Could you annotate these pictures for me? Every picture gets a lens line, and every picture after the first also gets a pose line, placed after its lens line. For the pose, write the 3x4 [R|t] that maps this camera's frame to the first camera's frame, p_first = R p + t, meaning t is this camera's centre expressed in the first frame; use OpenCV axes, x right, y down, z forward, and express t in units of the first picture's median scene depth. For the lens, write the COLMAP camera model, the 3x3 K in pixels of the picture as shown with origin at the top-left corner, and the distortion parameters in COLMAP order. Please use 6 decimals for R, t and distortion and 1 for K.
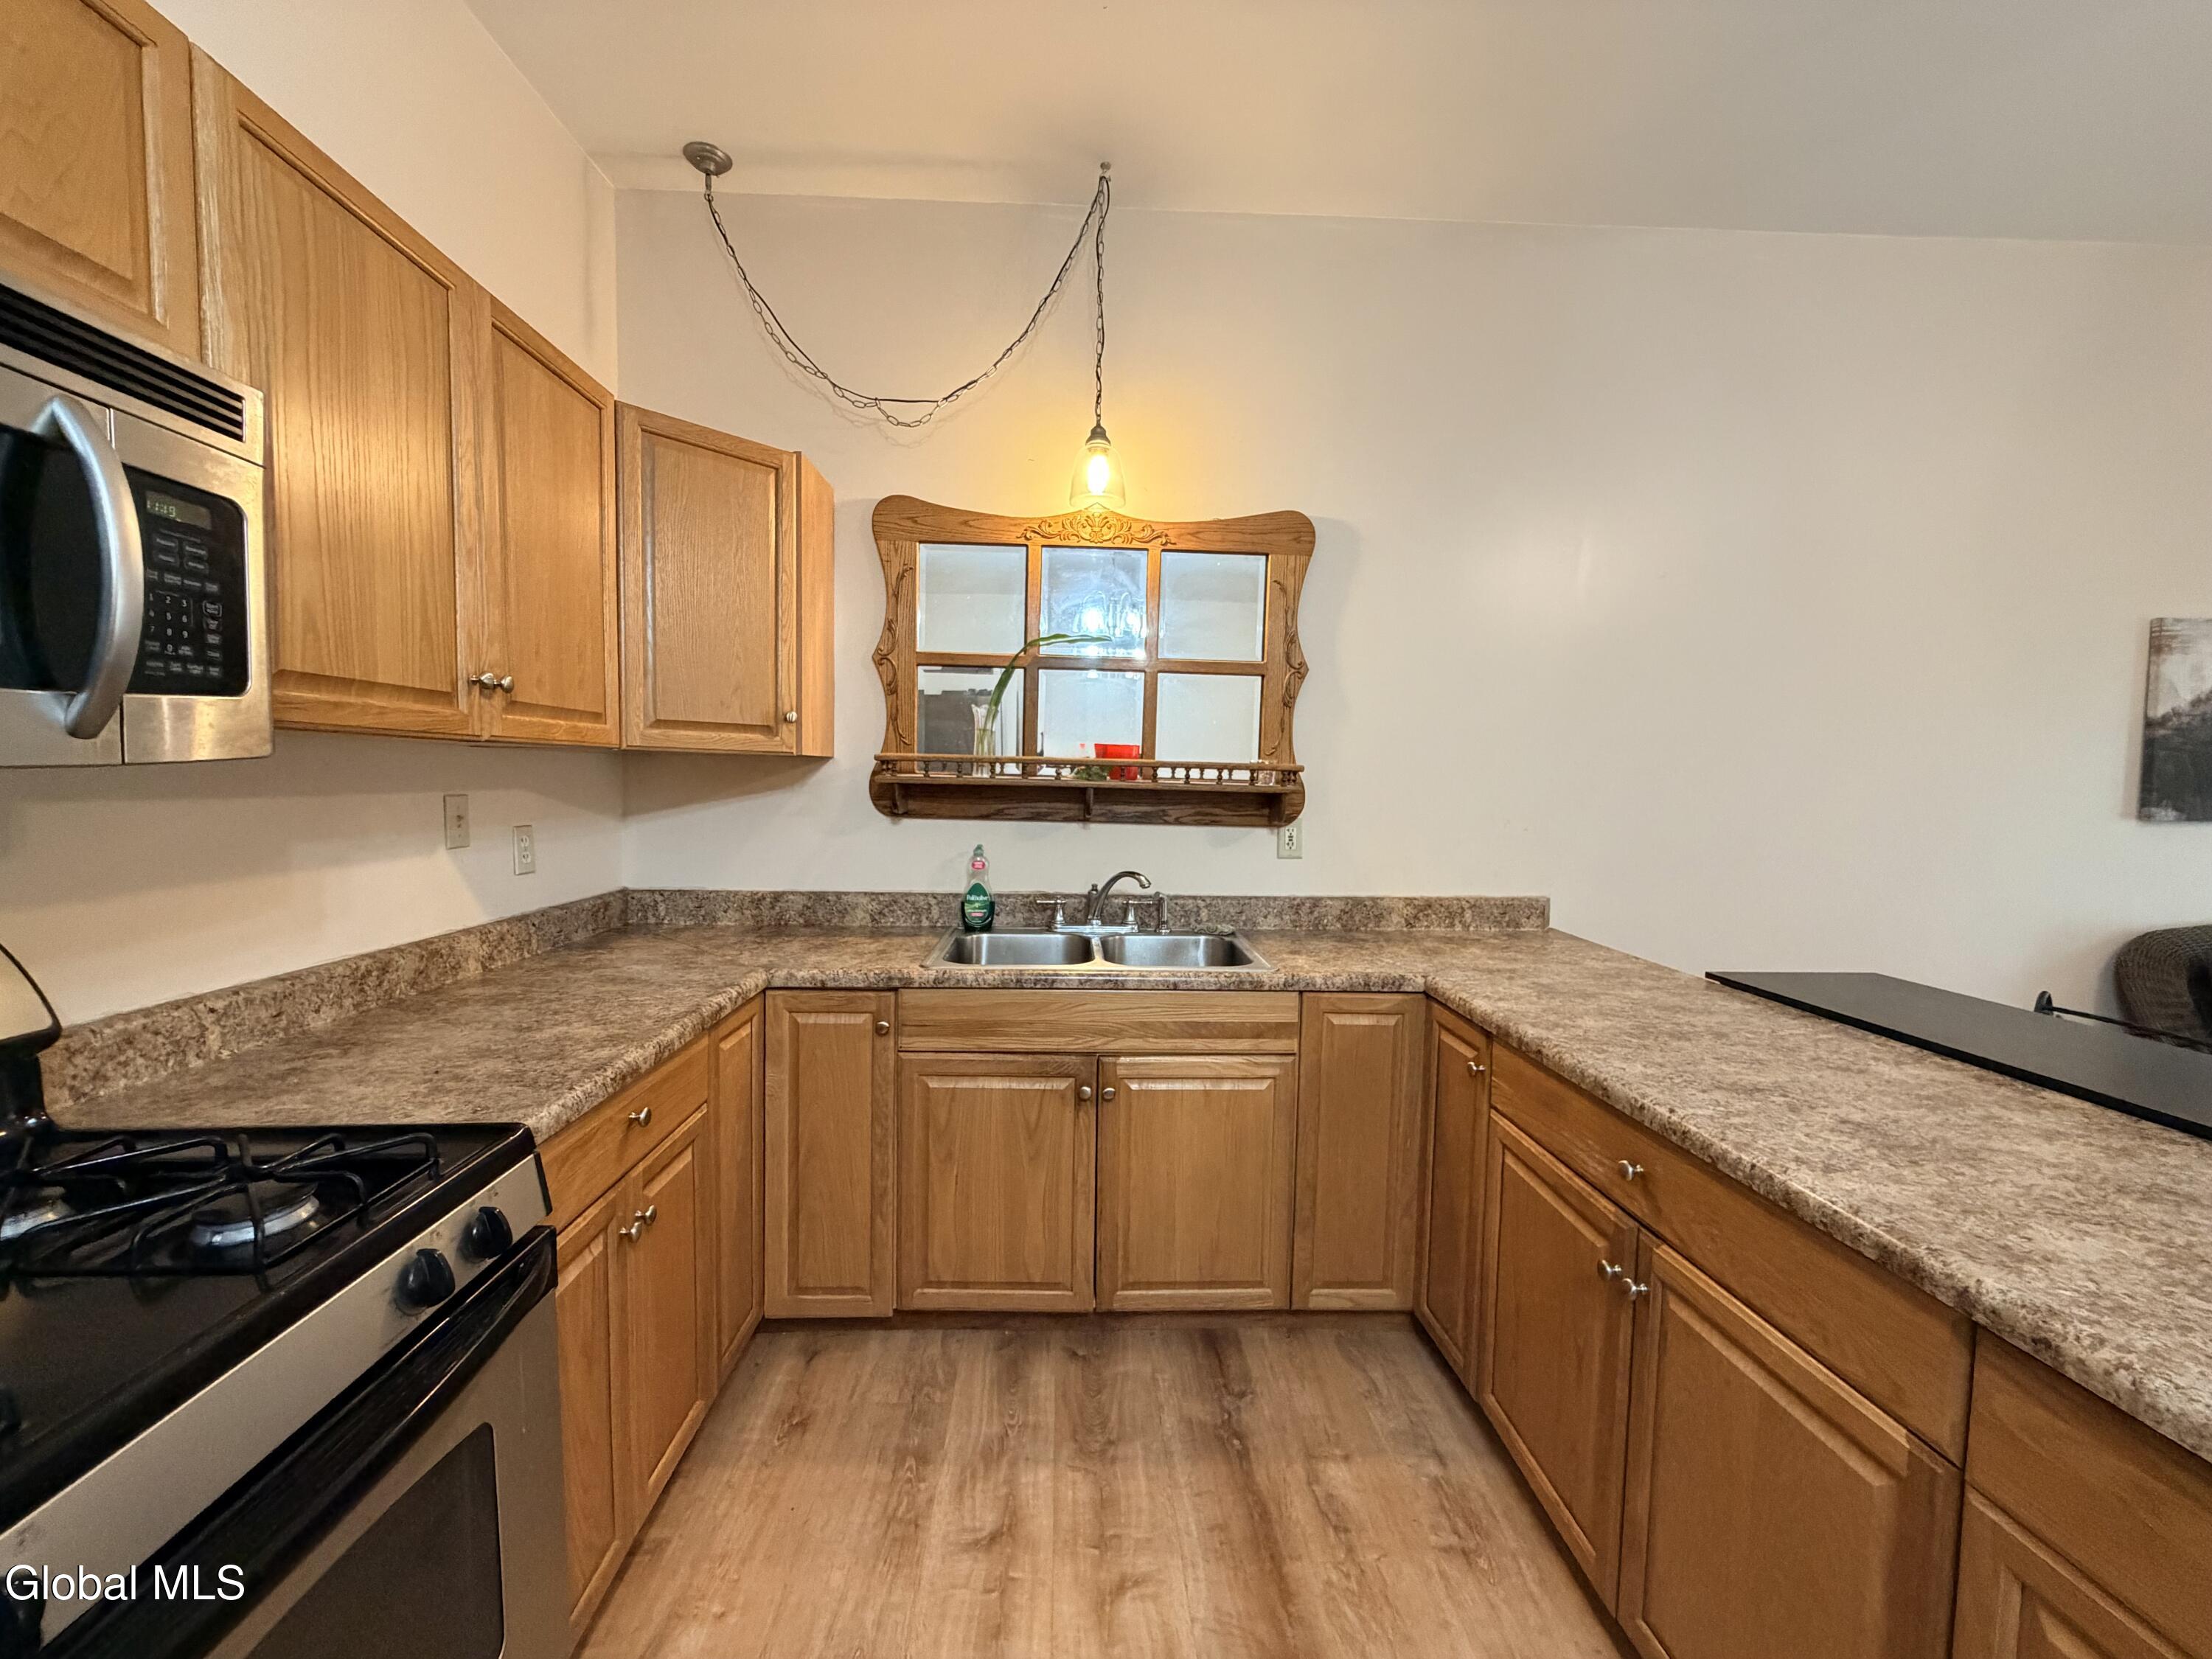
lens RADIAL K [[880.0, 0, 1095.4], [0, 880.0, 828.3], [0, 0, 1]] dist [-0.000242, 0.000305]
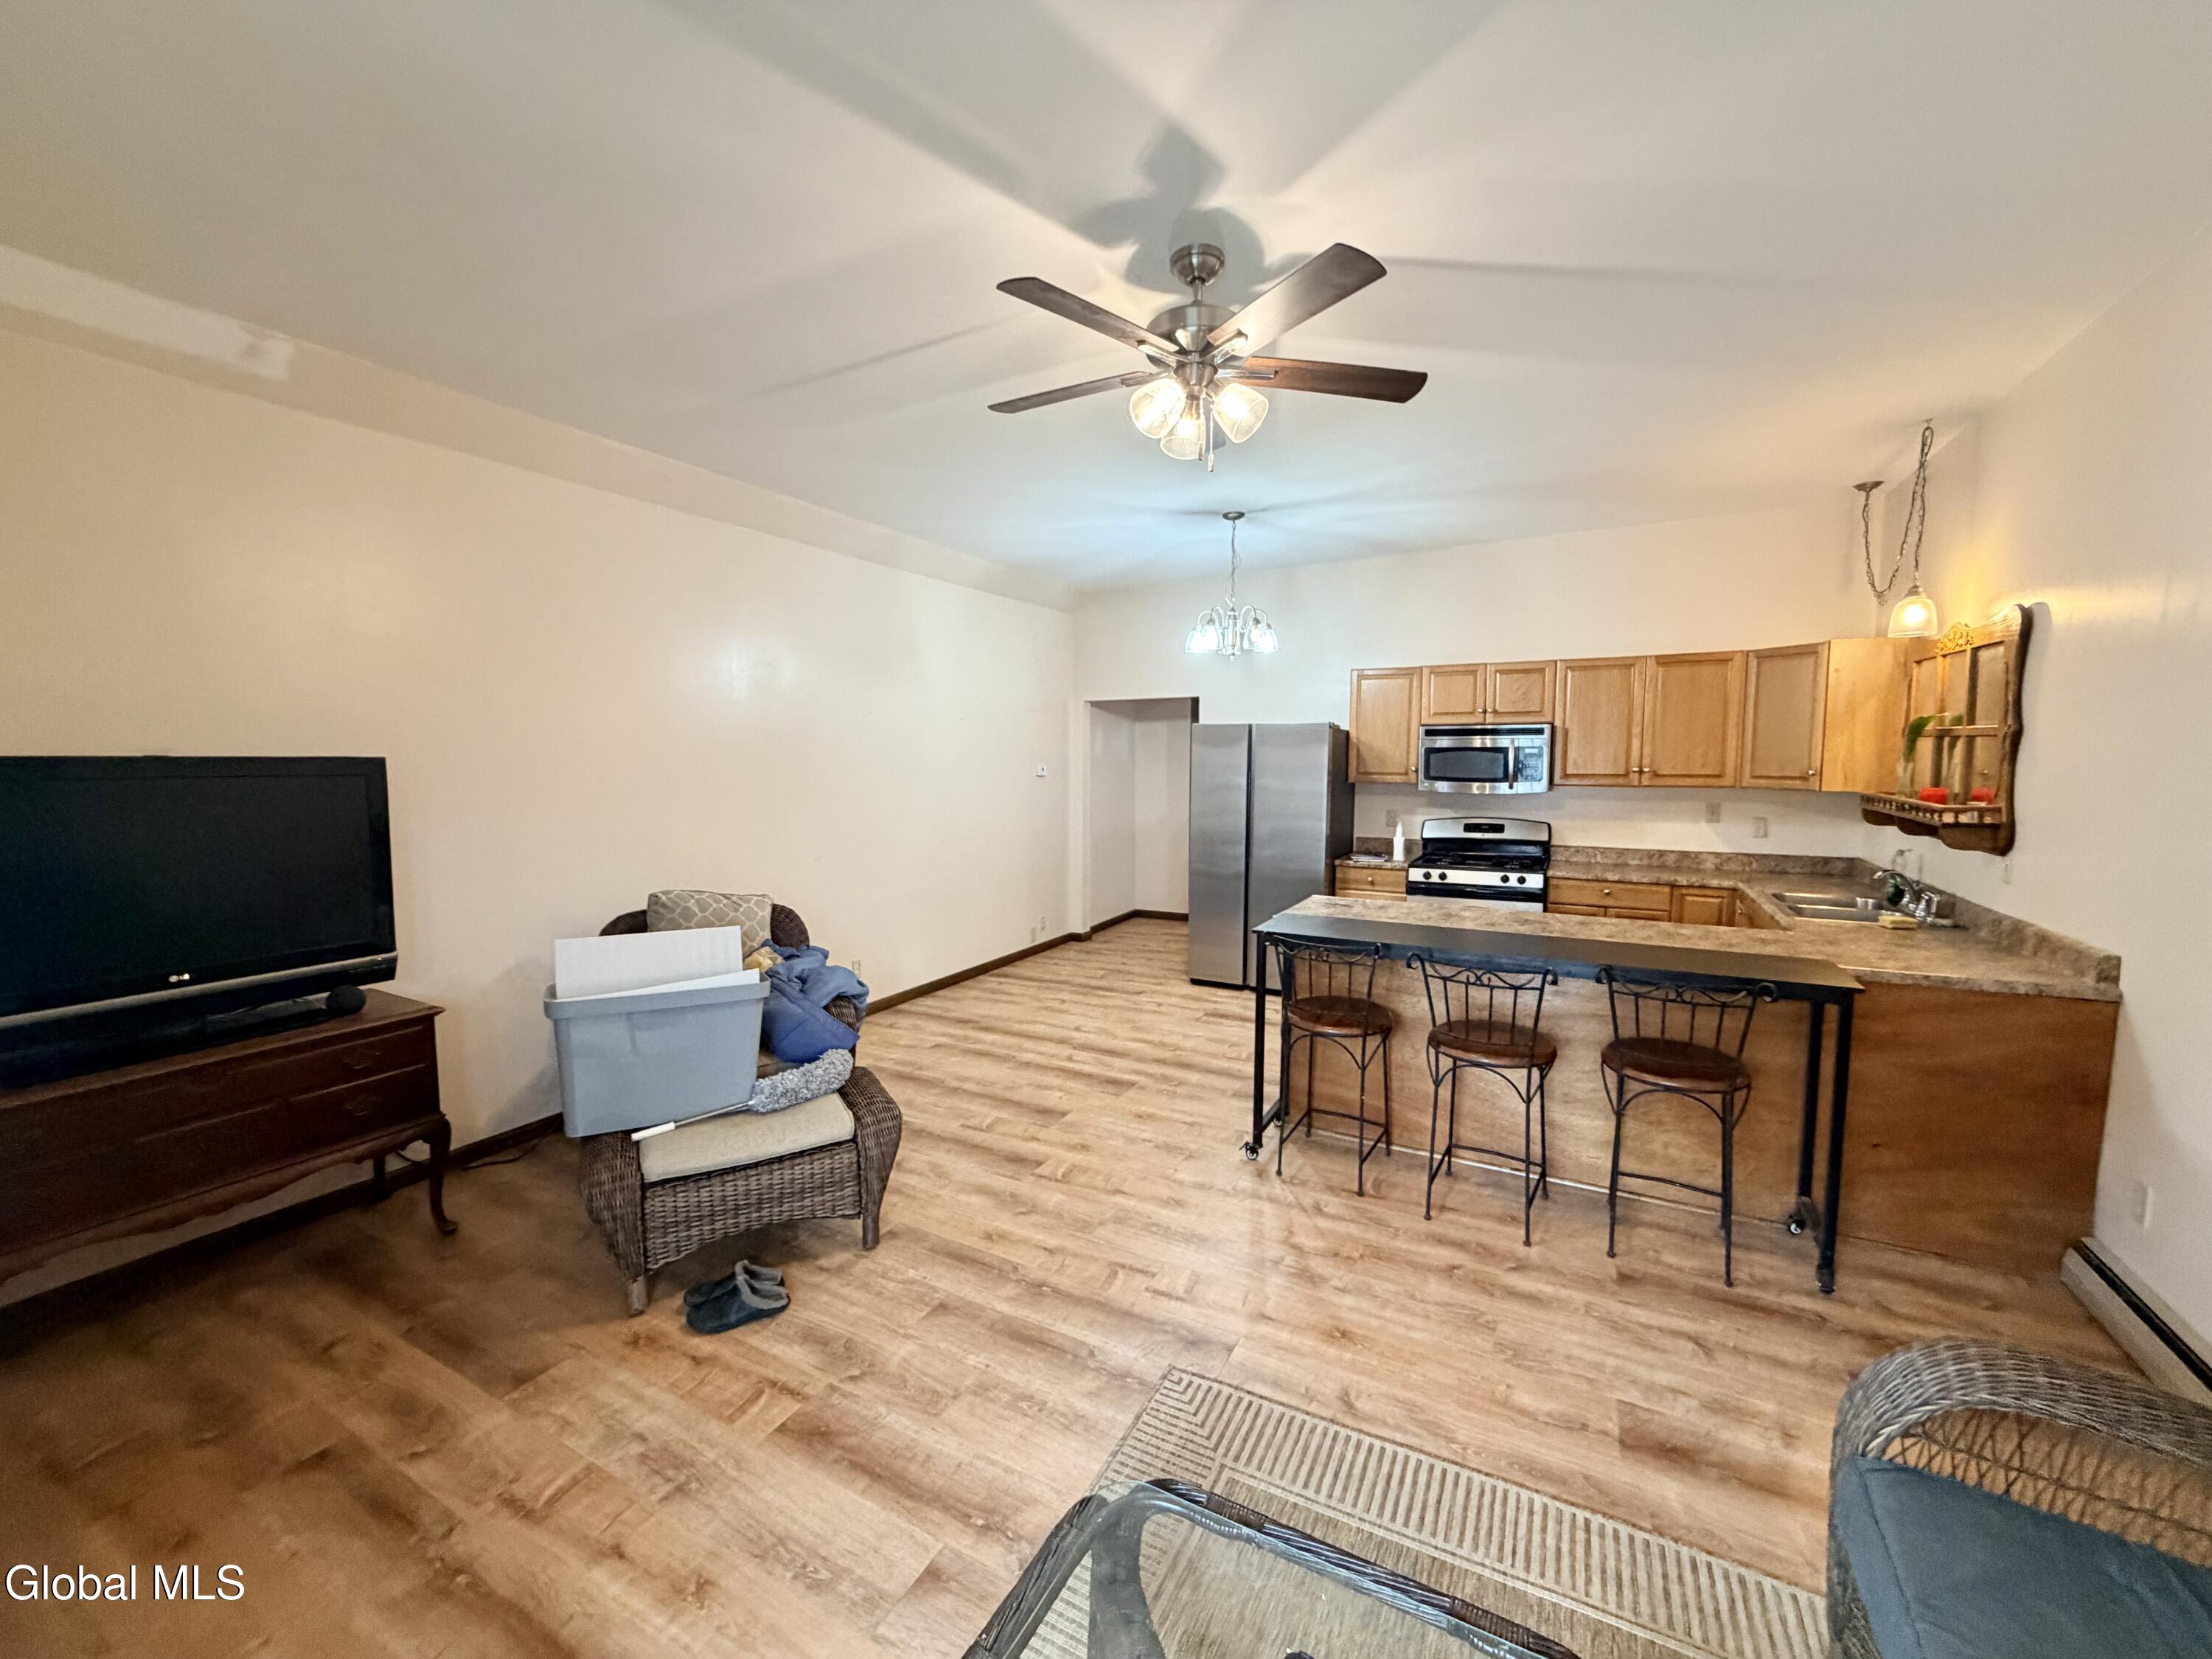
lens RADIAL K [[876.9, 0, 1096.7], [0, 876.9, 829.0], [0, 0, 1]] dist [0.000178, 0.000015]
pose [[-0.511610, 0.060157, -0.857109, 2.445435], [-0.054993, 0.993208, 0.102534, -0.124528], [0.857456, 0.099592, -0.504827, 0.669842]]
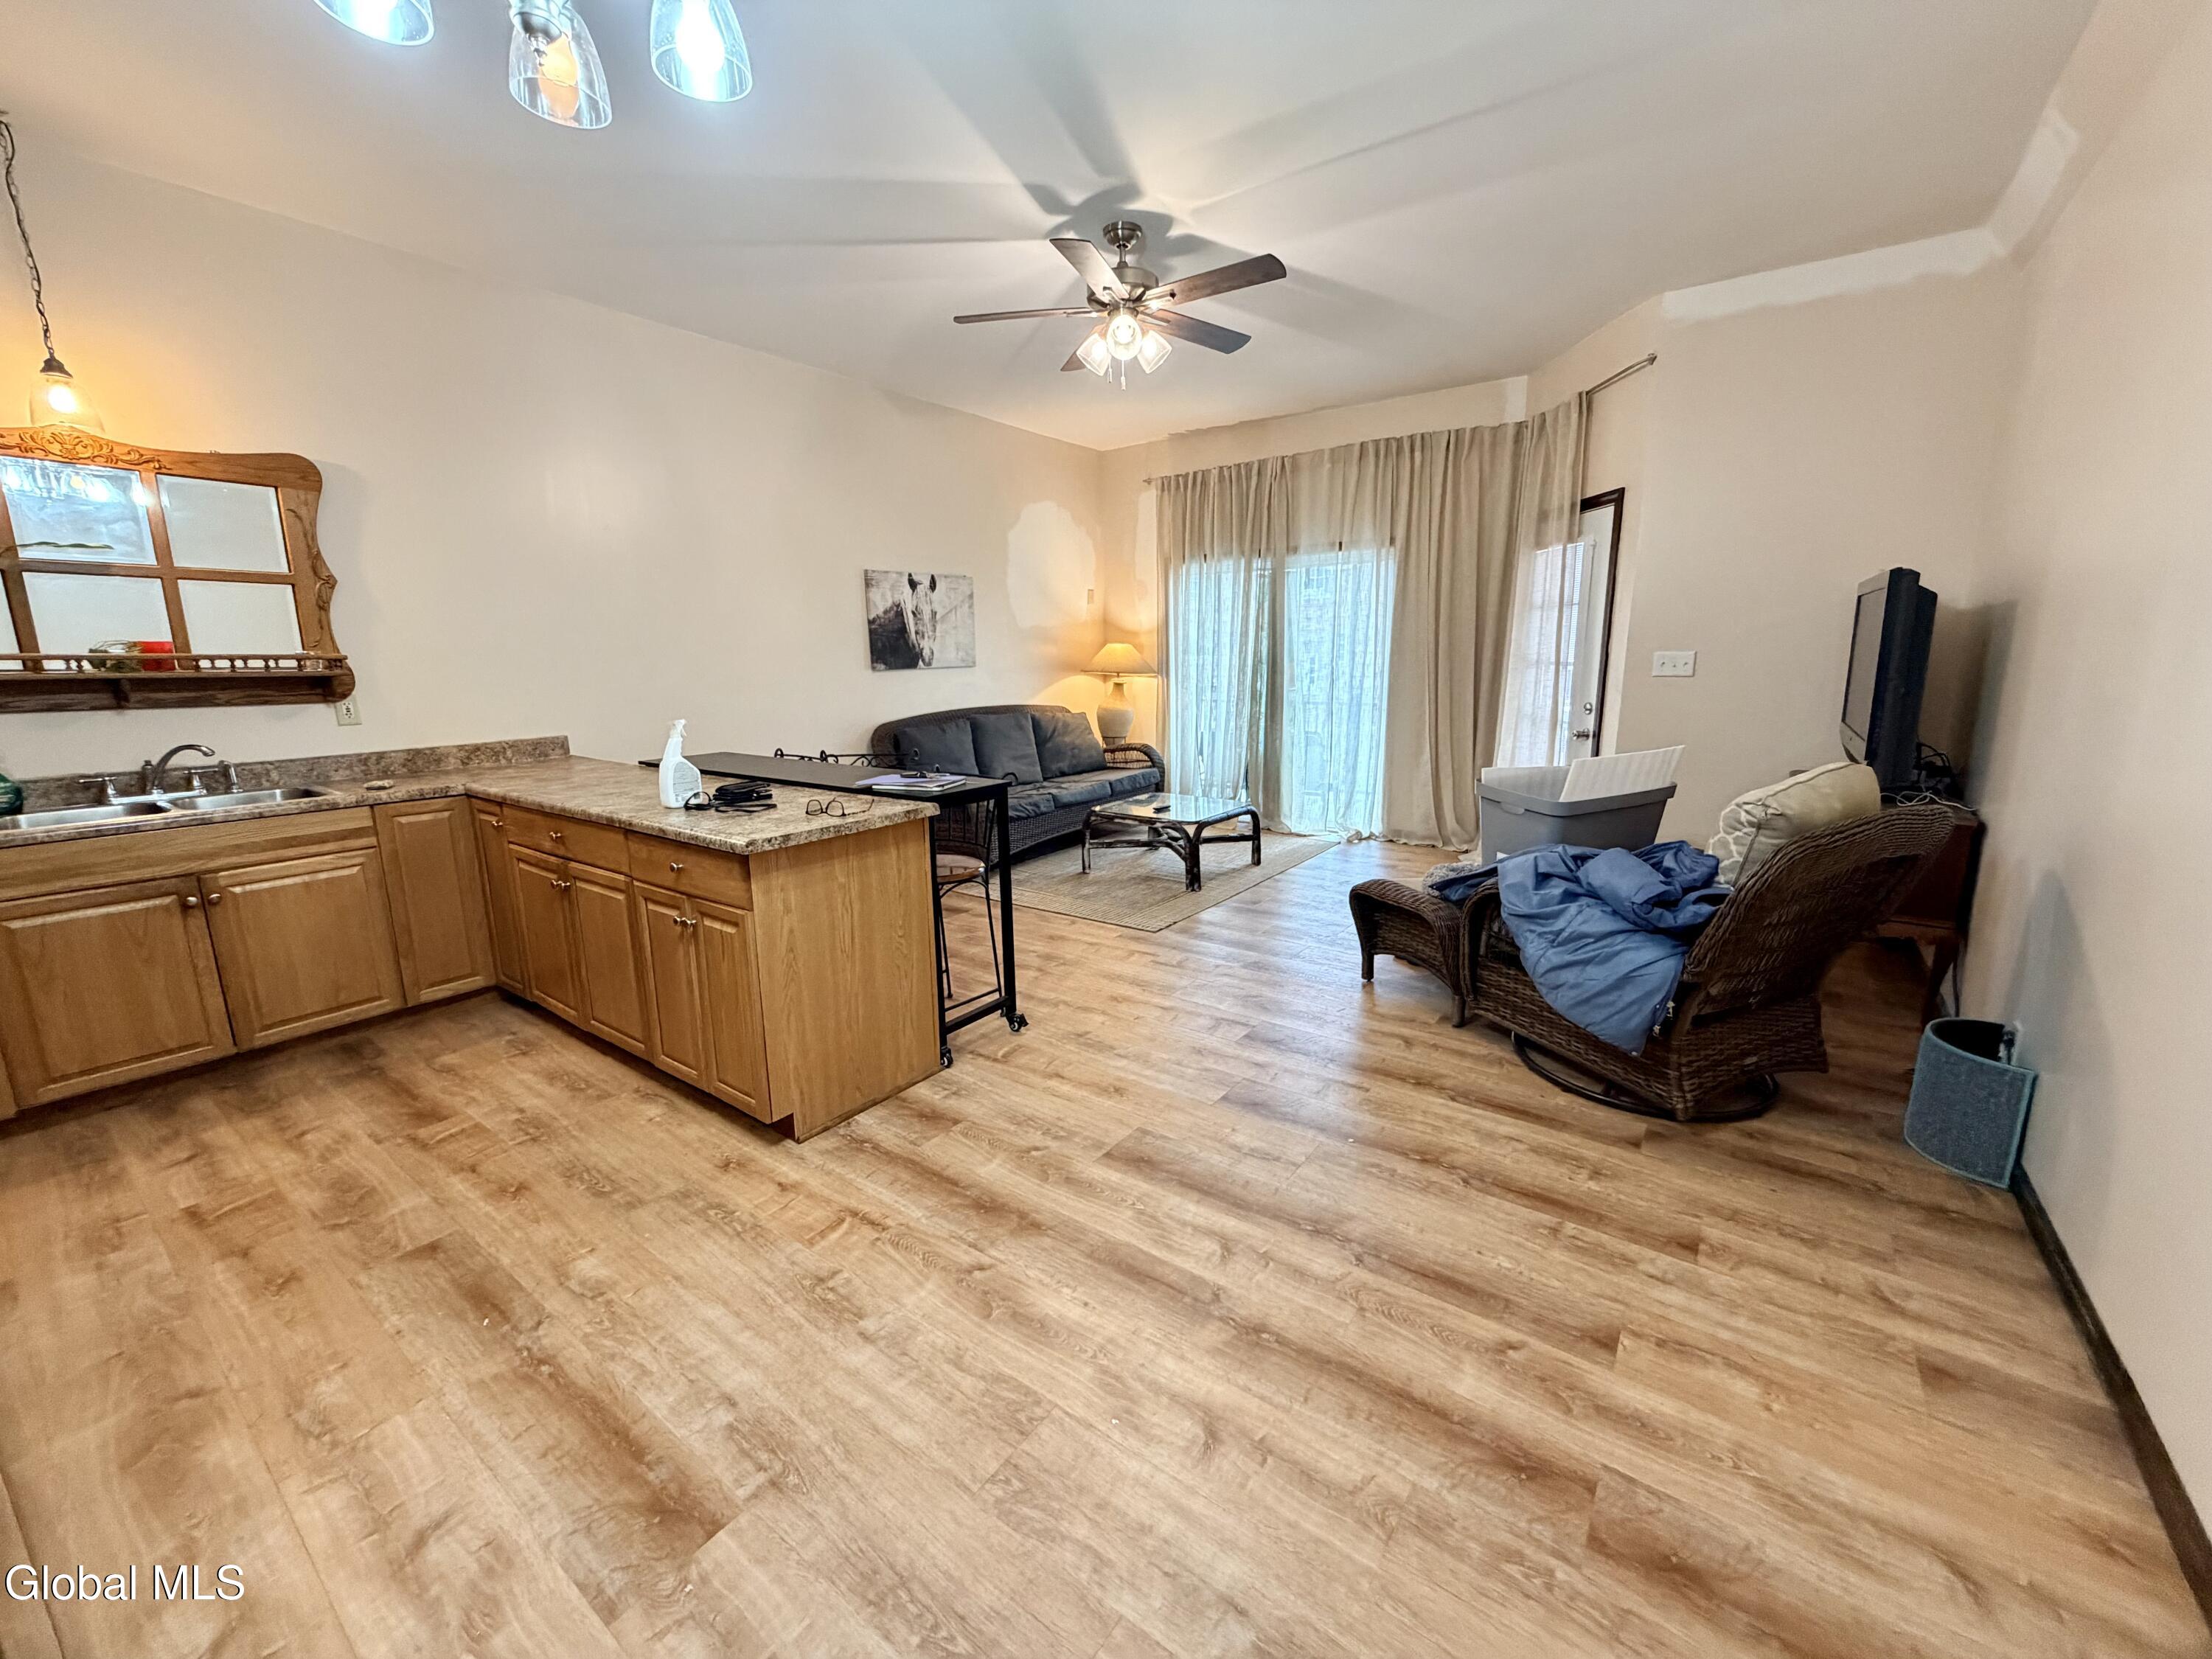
lens RADIAL K [[880.0, 0, 1095.4], [0, 880.0, 828.3], [0, 0, 1]] dist [-0.000242, 0.000305]
pose [[0.624165, -0.177780, 0.760797, -0.150884], [0.070597, 0.982617, 0.171696, 0.049100], [-0.778096, -0.053457, 0.625866, -0.931681]]
